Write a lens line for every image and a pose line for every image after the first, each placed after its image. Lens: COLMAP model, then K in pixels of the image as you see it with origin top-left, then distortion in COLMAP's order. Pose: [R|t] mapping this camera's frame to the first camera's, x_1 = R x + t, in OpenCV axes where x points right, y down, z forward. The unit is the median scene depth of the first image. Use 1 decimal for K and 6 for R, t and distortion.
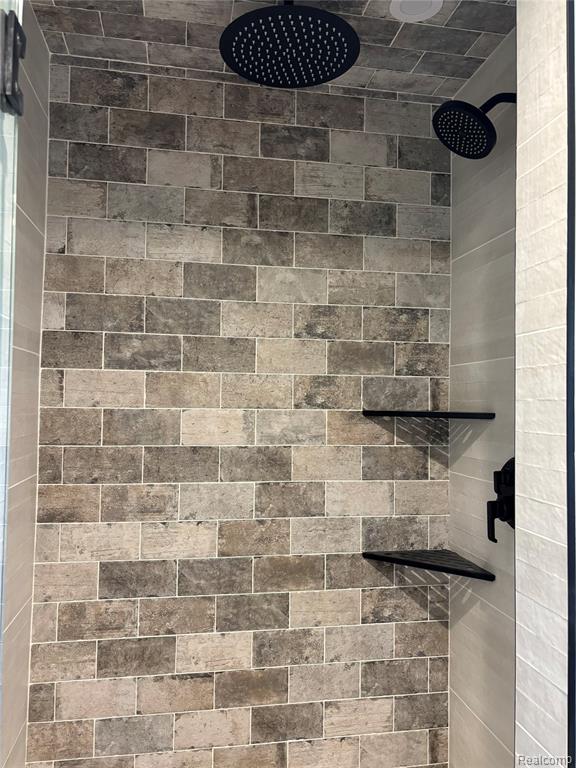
lens RADIAL K [[567.4, 0, 288.0], [0, 567.4, 384.0], [0, 0, 1]] dist [0.046405, -0.053039]
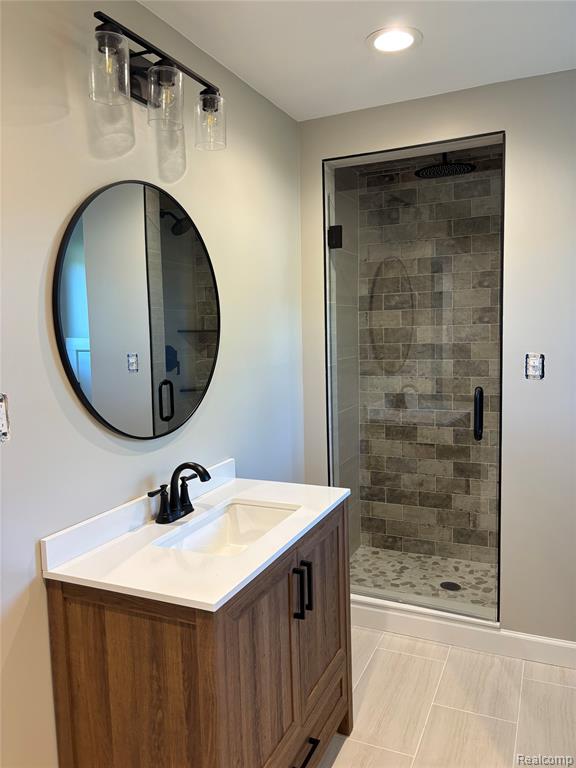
lens RADIAL K [[572.0, 0, 289.6], [0, 572.0, 382.4], [0, 0, 1]] dist [0.079402, -0.099421]
pose [[0.833492, 0.014370, -0.552345, 0.618554], [0.053775, 0.992806, 0.106975, -0.006079], [0.549909, -0.118865, 0.826723, -1.112681]]
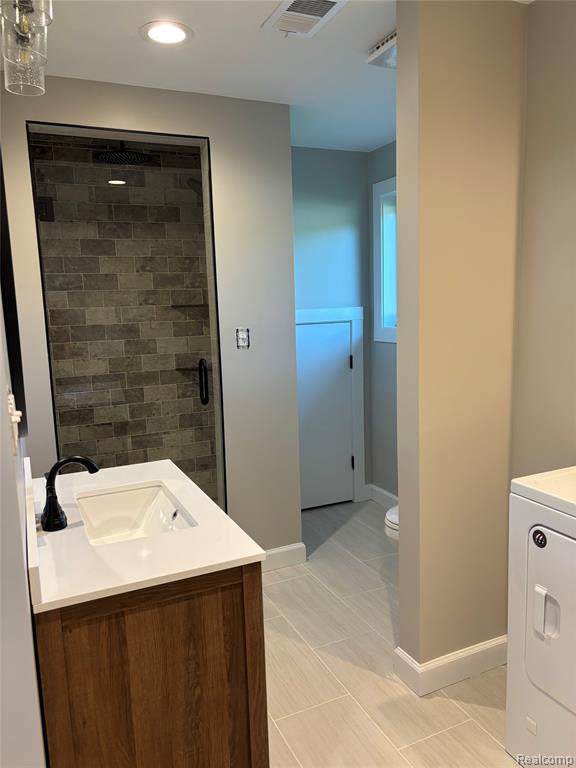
lens RADIAL K [[567.4, 0, 288.0], [0, 567.4, 384.0], [0, 0, 1]] dist [0.046405, -0.053039]
pose [[0.965103, -0.081467, 0.248875, -0.005400], [0.038501, 0.984193, 0.172866, -0.017574], [-0.259024, -0.157252, 0.952984, -1.311379]]
